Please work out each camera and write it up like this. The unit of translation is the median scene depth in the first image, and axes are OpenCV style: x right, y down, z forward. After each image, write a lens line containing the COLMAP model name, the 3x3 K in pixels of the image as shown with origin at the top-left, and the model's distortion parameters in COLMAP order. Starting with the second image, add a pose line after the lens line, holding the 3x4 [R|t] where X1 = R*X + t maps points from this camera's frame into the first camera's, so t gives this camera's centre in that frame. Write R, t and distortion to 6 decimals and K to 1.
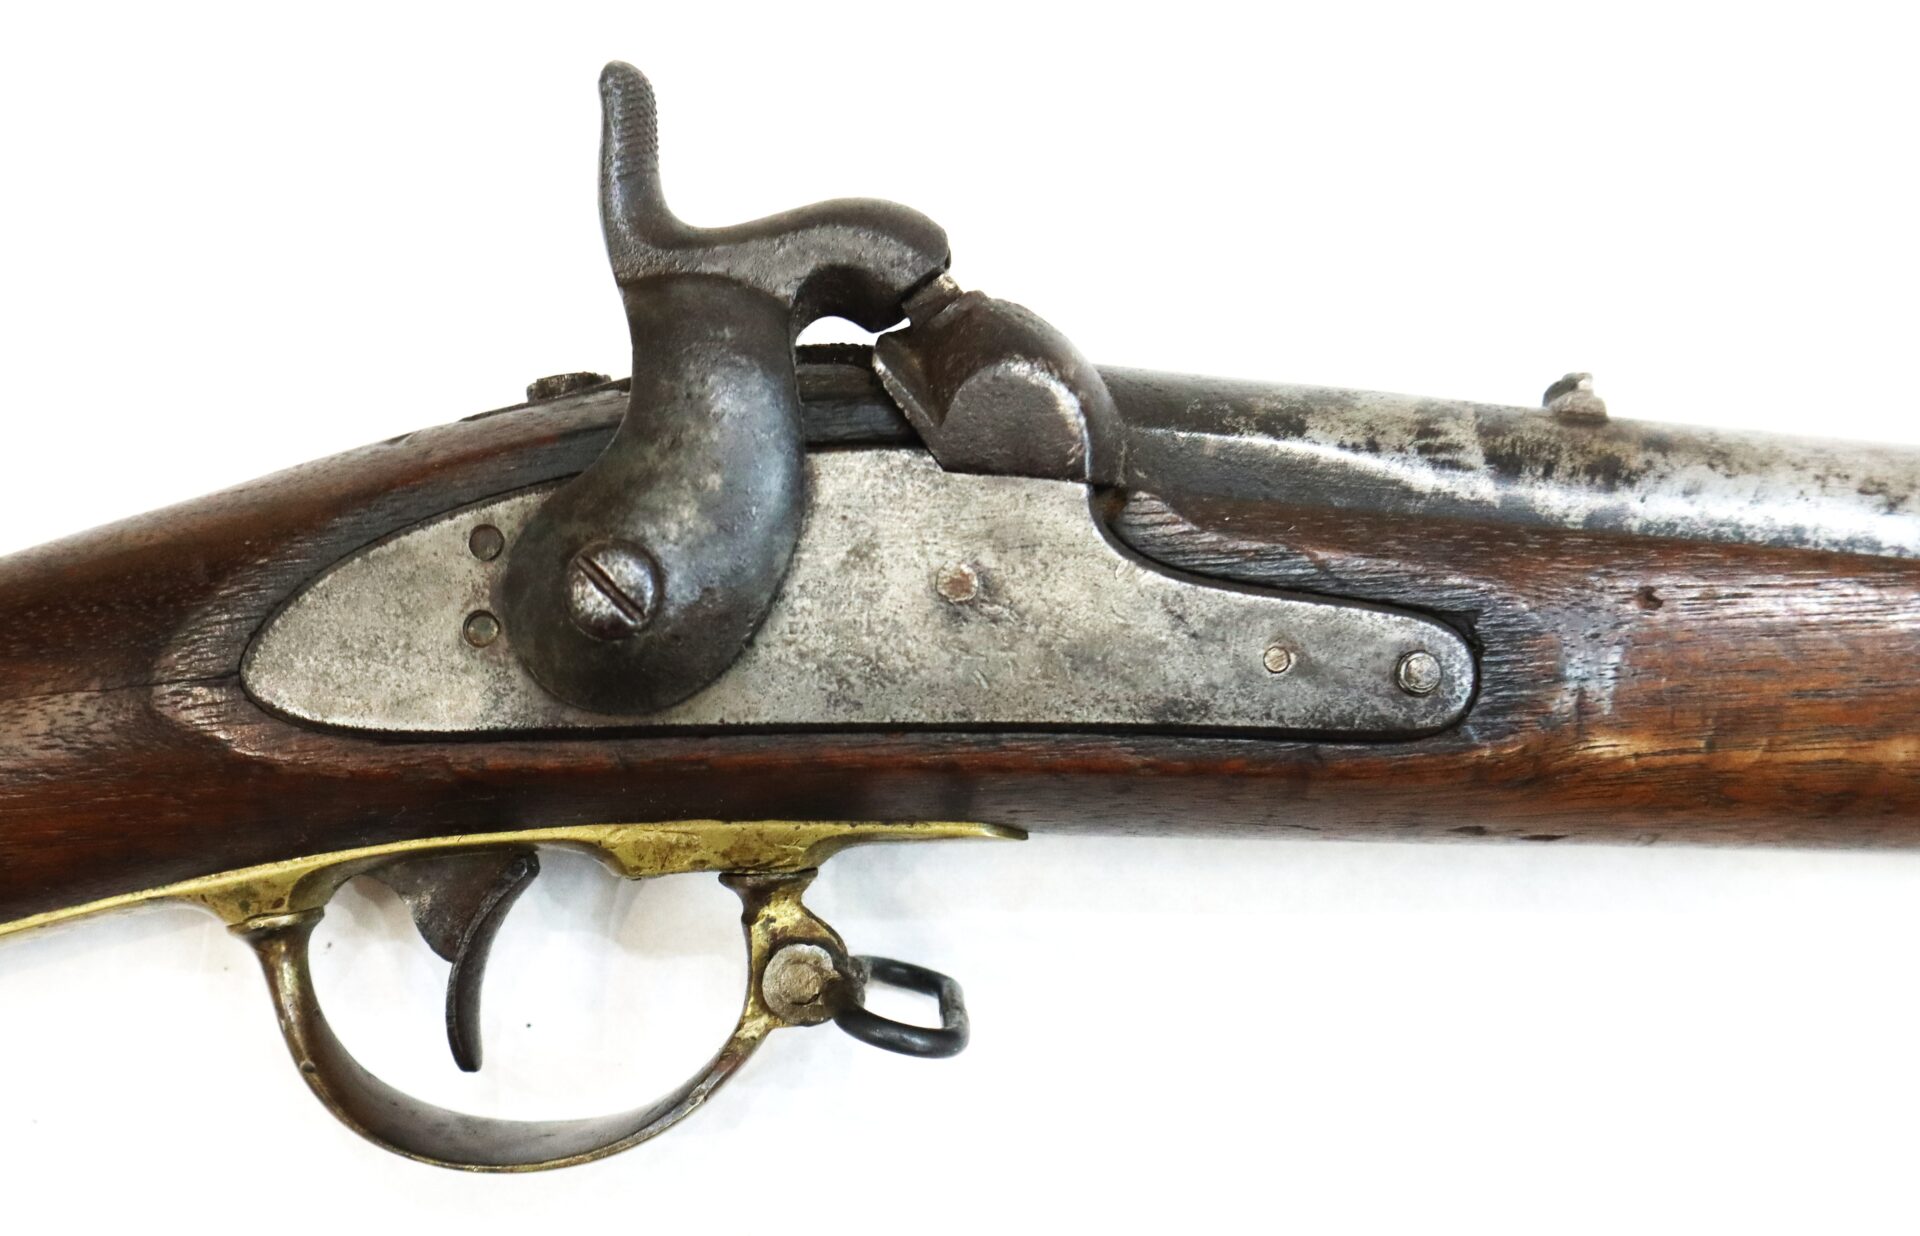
lens RADIAL K [[2154.5, 0, 971.0], [0, 2154.5, 680.4], [0, 0, 1]] dist [-0.078839, 0.000000]
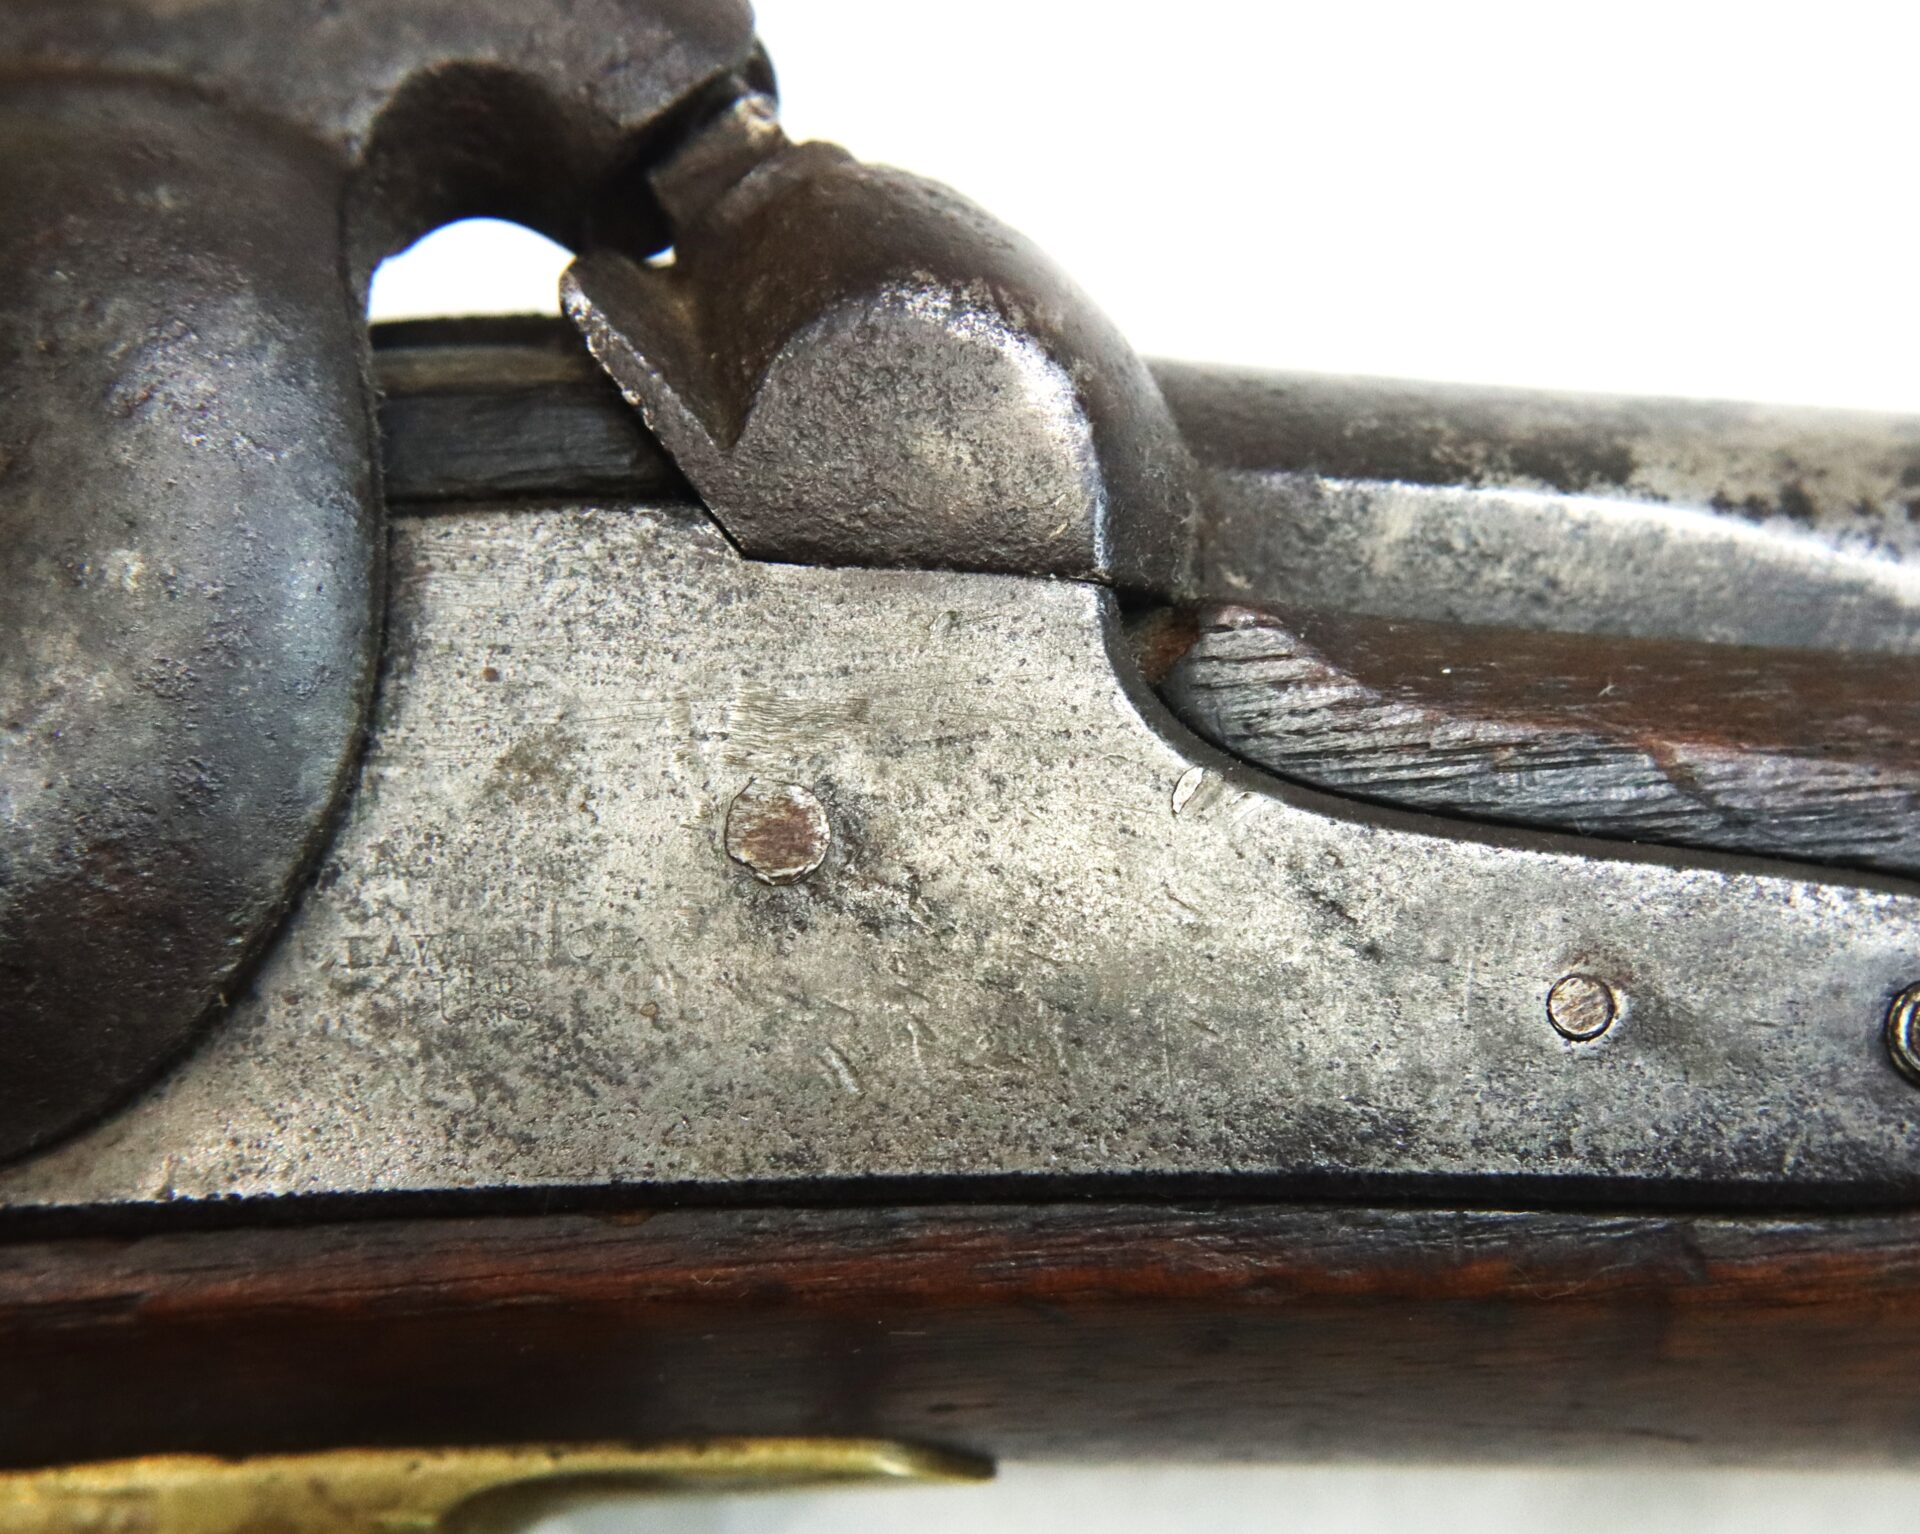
lens RADIAL K [[3212.0, 0, 1159.1], [0, 3212.0, 942.0], [0, 0, 1]] dist [0.240779, 0.000000]
pose [[0.999569, -0.019227, 0.022173, 0.050385], [0.021239, 0.995304, -0.094439, 0.033141], [-0.020253, 0.094869, 0.995284, 0.399520]]
